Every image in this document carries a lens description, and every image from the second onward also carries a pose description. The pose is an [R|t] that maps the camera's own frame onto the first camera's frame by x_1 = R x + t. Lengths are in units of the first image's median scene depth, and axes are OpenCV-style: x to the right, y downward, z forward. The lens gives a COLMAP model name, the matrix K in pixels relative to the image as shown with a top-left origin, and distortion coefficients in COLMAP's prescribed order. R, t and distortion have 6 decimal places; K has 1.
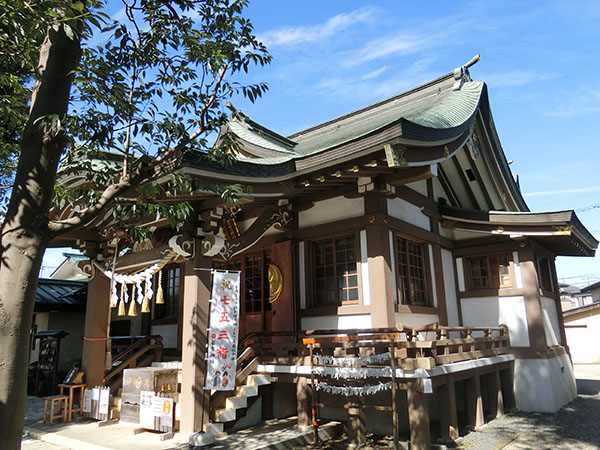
lens RADIAL K [[446.8, 0, 301.1], [0, 446.8, 221.2], [0, 0, 1]] dist [-0.010977, -0.007466]
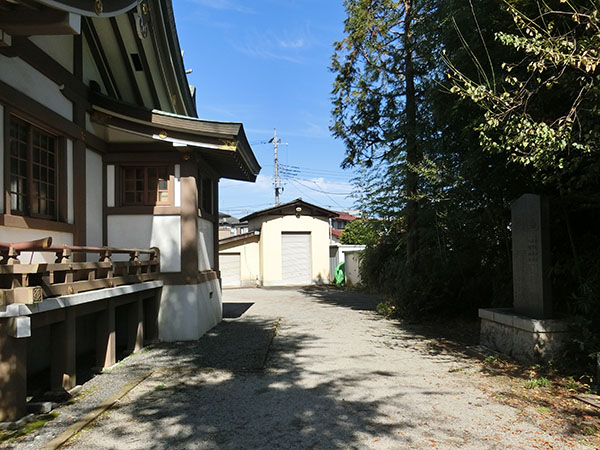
lens RADIAL K [[474.4, 0, 301.8], [0, 474.4, 225.9], [0, 0, 1]] dist [-0.023246, 0.016114]
pose [[0.773490, 0.040745, 0.632497, 0.098409], [-0.146501, 0.982401, 0.115873, 0.046486], [-0.616644, -0.182288, 0.765847, 0.138888]]
